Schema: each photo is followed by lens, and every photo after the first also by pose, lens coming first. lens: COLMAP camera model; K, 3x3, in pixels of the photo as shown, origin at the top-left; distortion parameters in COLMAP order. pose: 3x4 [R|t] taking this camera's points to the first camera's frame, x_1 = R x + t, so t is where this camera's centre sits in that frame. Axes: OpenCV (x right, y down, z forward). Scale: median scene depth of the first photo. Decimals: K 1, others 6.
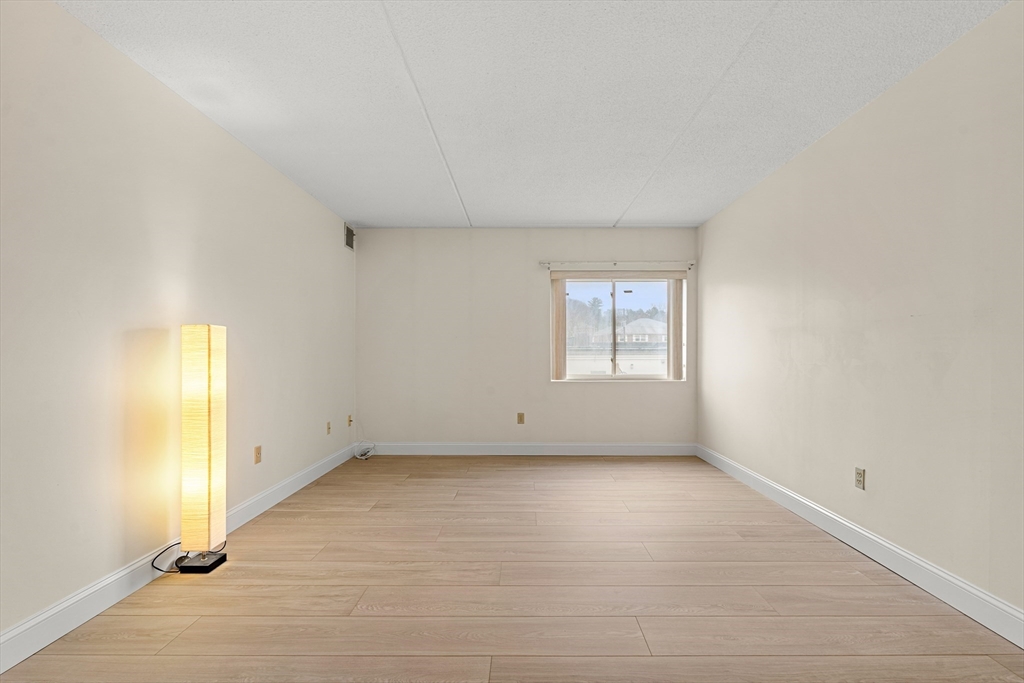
lens RADIAL K [[458.8, 0, 520.8], [0, 458.8, 351.7], [0, 0, 1]] dist [-0.000504, 0.000188]
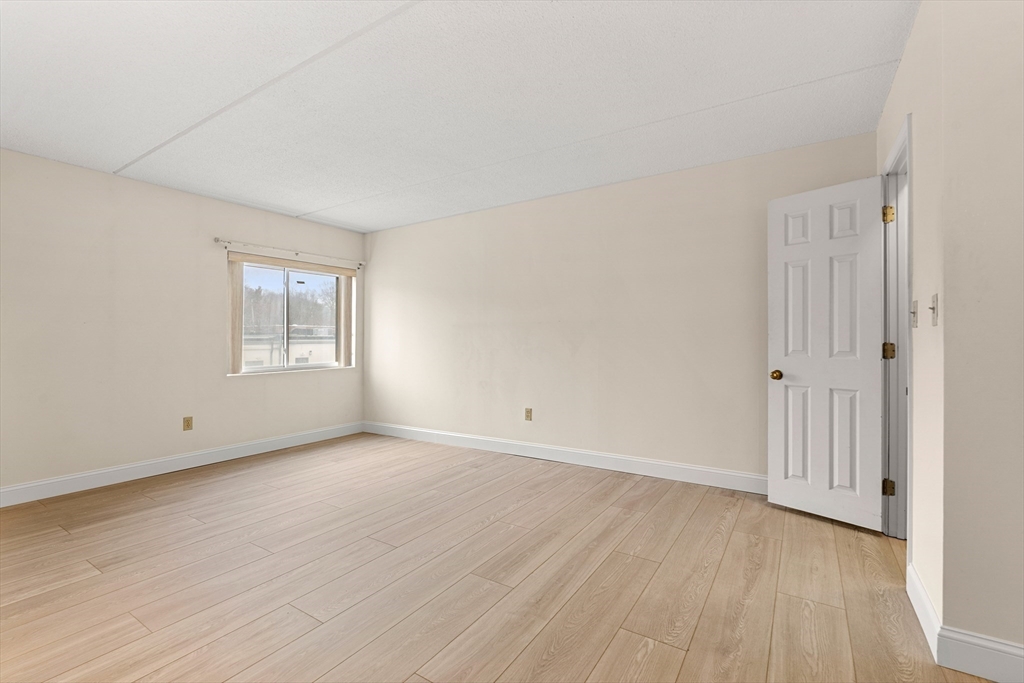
lens RADIAL K [[458.9, 0, 512.0], [0, 458.9, 341.5], [0, 0, 1]] dist [0.002218, 0.000390]
pose [[0.542776, -0.007673, 0.839843, -0.388705], [0.006452, 0.999967, 0.004967, -0.002640], [-0.839853, 0.002723, 0.542807, 0.064286]]
